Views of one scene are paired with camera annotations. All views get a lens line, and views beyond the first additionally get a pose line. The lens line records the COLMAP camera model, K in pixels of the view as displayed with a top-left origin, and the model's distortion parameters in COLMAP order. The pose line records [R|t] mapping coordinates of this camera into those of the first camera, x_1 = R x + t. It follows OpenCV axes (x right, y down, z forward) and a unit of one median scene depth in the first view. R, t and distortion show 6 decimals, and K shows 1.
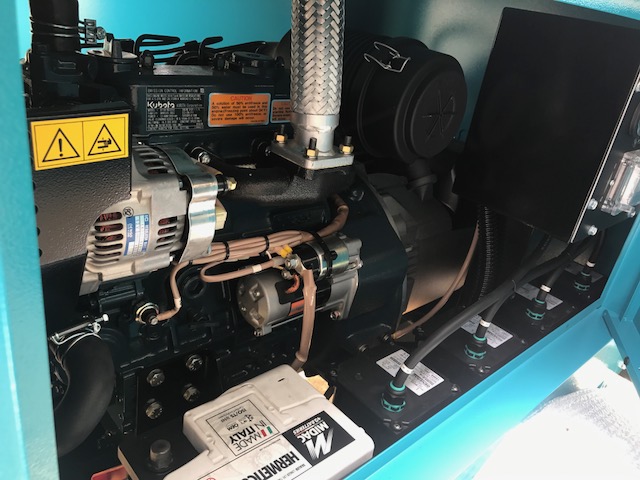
lens RADIAL K [[513.4, 0, 318.4], [0, 513.4, 240.4], [0, 0, 1]] dist [0.054696, -0.002795]
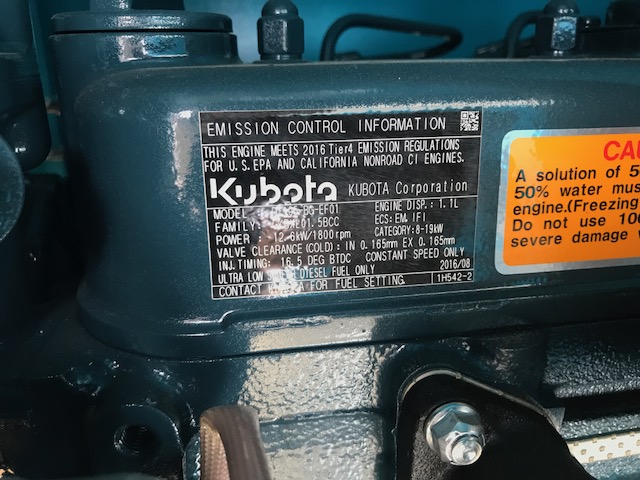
lens RADIAL K [[513.4, 0, 318.4], [0, 513.4, 238.4], [0, 0, 1]] dist [0.054696, -0.002795]
pose [[0.827000, -0.014833, -0.562006, -0.152938], [-0.103322, 0.978615, -0.177868, -0.192475], [0.552625, 0.205165, 0.807783, 0.790310]]
